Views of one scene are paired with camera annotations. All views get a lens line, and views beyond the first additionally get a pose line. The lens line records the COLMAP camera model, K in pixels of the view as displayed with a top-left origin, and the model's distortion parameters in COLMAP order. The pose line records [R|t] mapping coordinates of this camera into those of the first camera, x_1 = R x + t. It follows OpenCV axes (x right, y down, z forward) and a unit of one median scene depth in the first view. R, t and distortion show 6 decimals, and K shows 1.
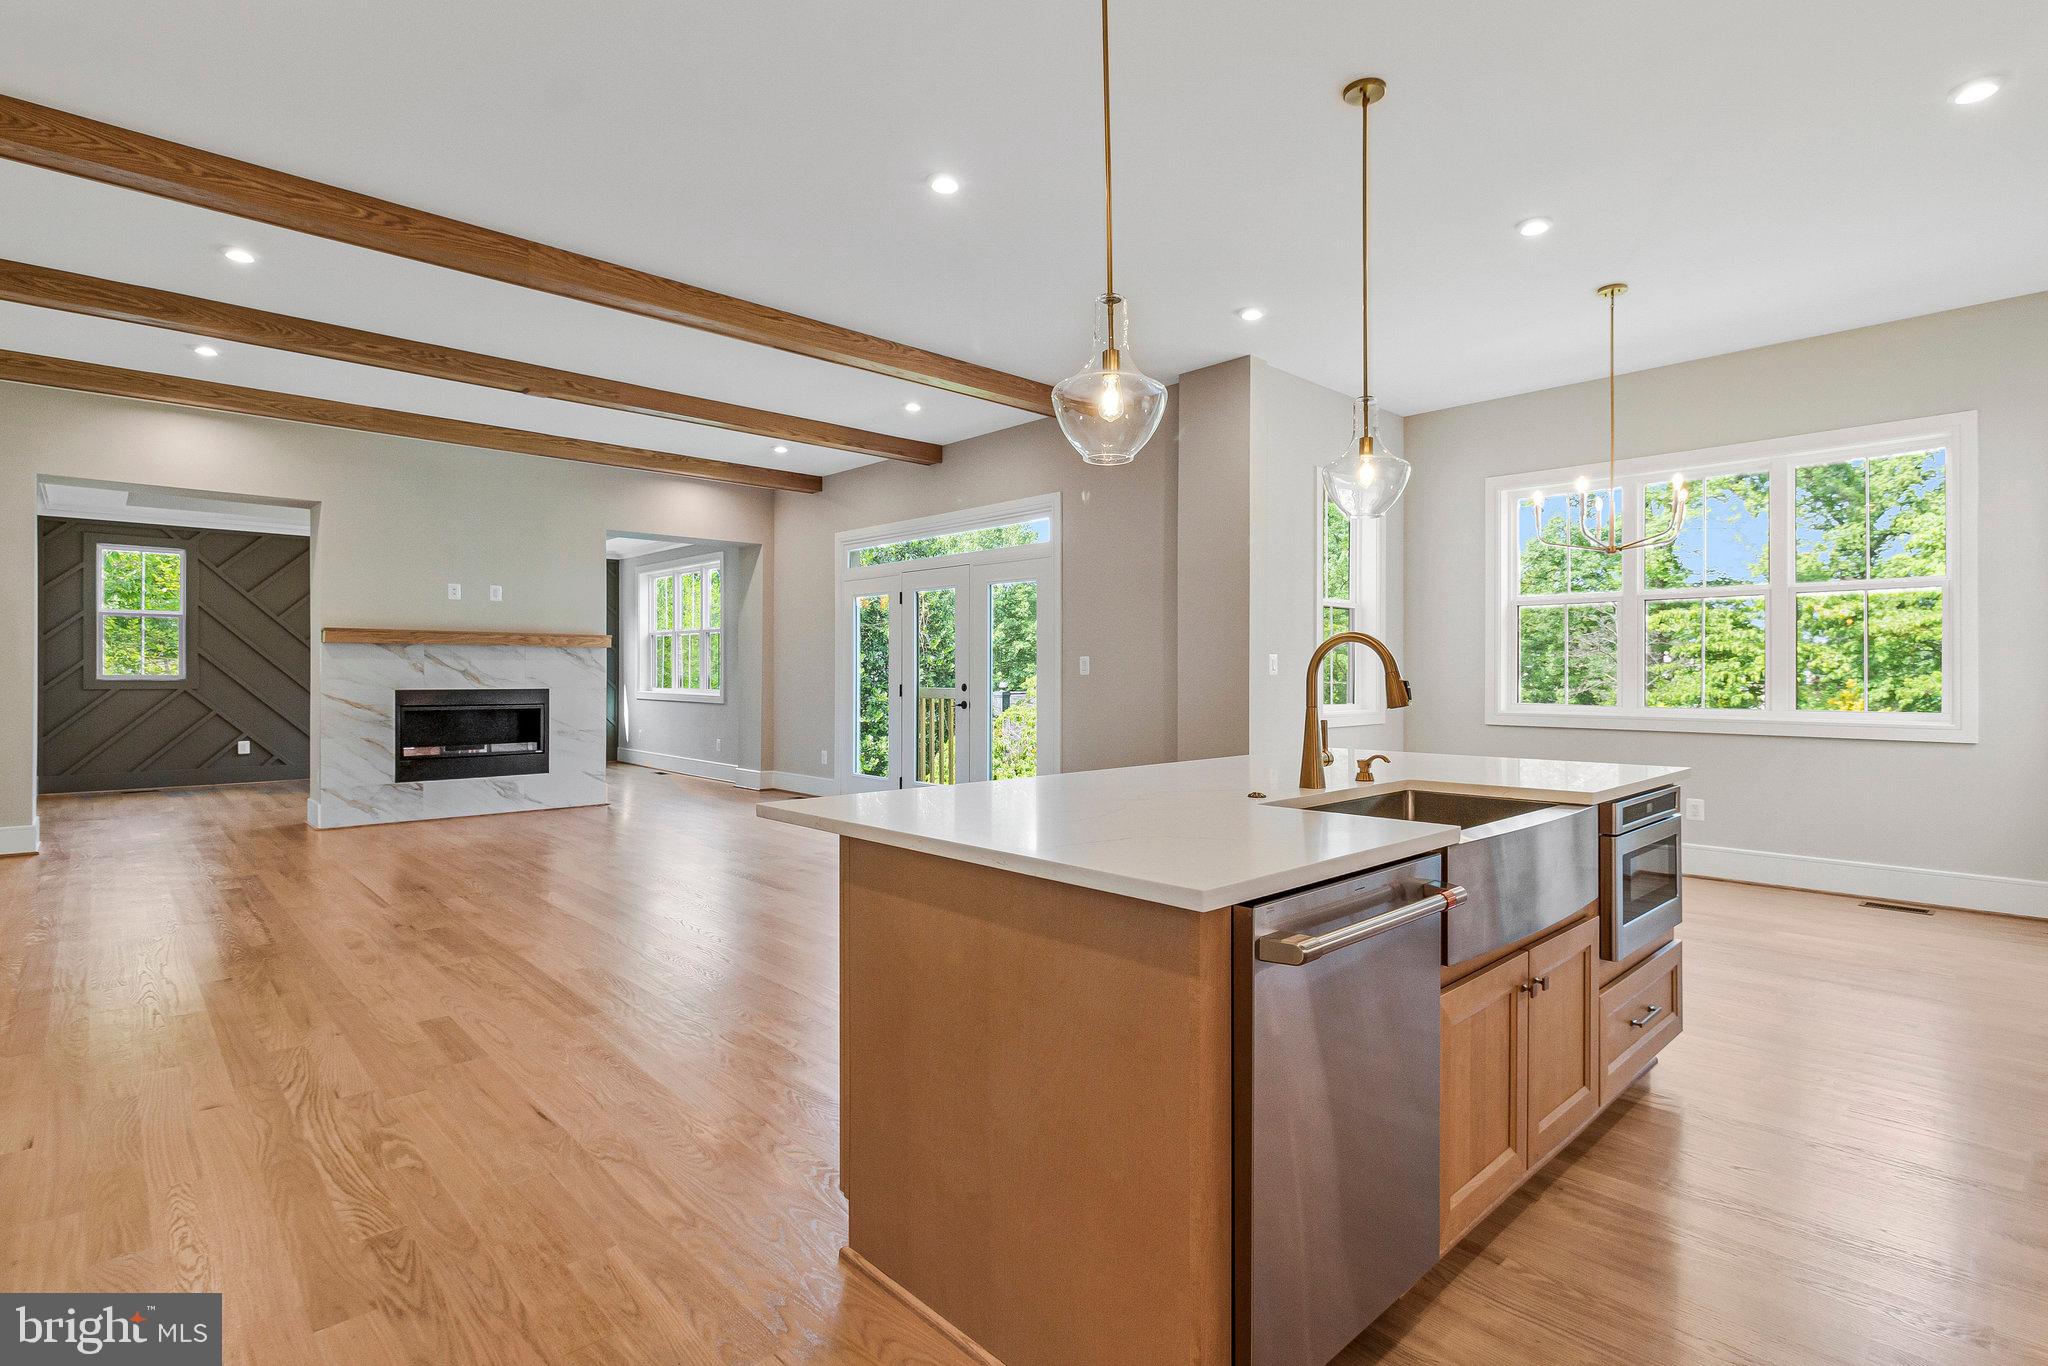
lens RADIAL K [[1018.2, 0, 1012.9], [0, 1018.2, 666.1], [0, 0, 1]] dist [-0.001601, 0.000281]
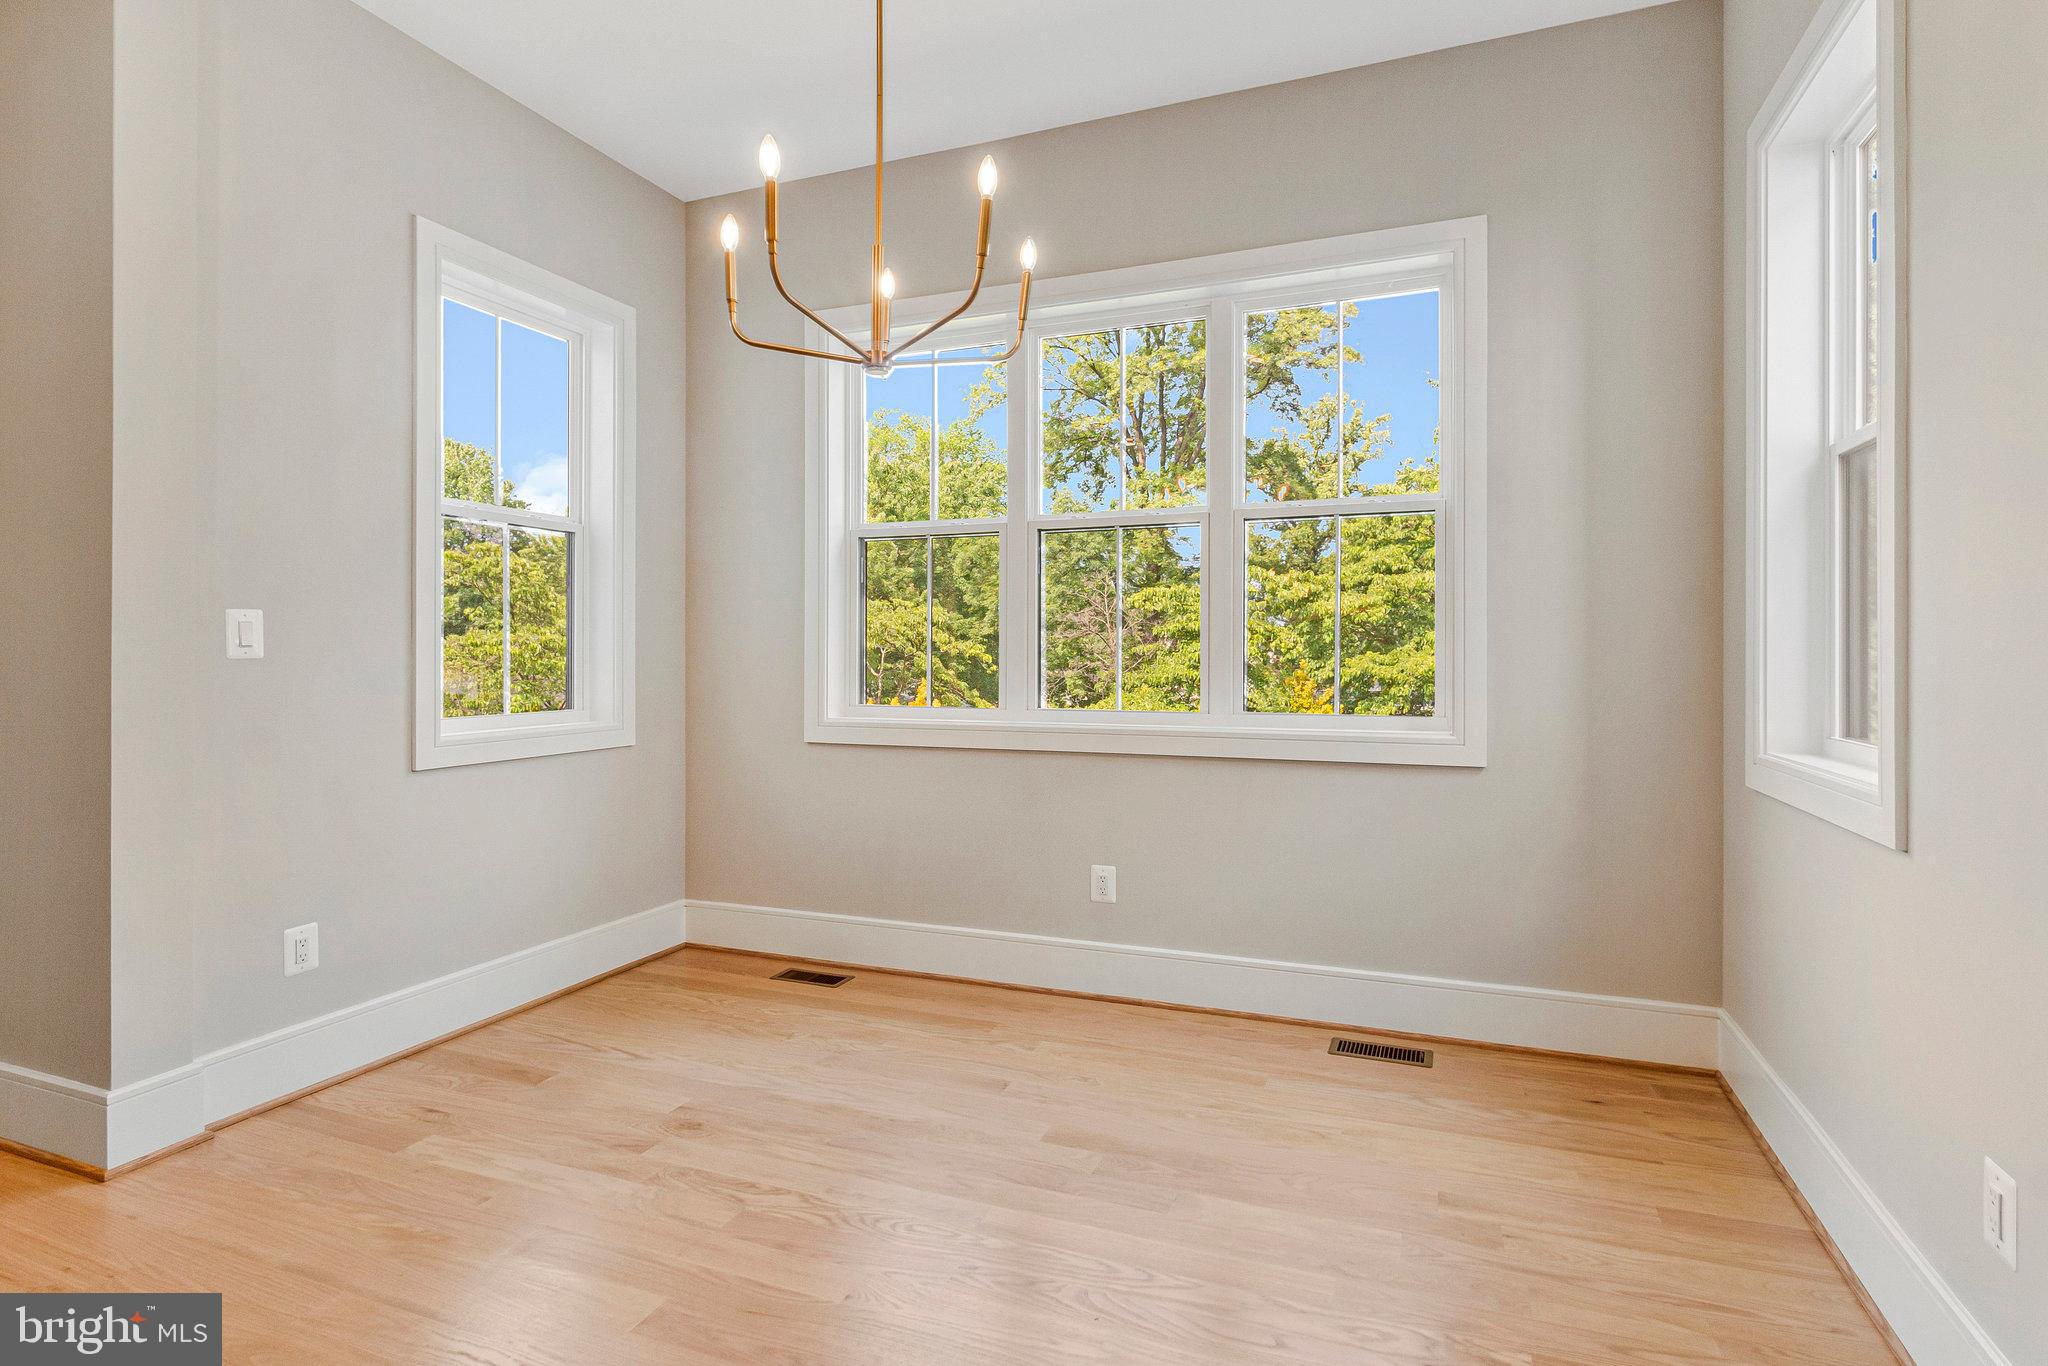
lens RADIAL K [[1018.2, 0, 1012.9], [0, 1018.2, 666.1], [0, 0, 1]] dist [-0.001601, 0.000281]
pose [[0.915233, -0.006493, 0.402873, 0.146676], [-0.000753, 0.999841, 0.017825, 0.001606], [-0.402925, -0.016617, 0.915082, 0.184615]]
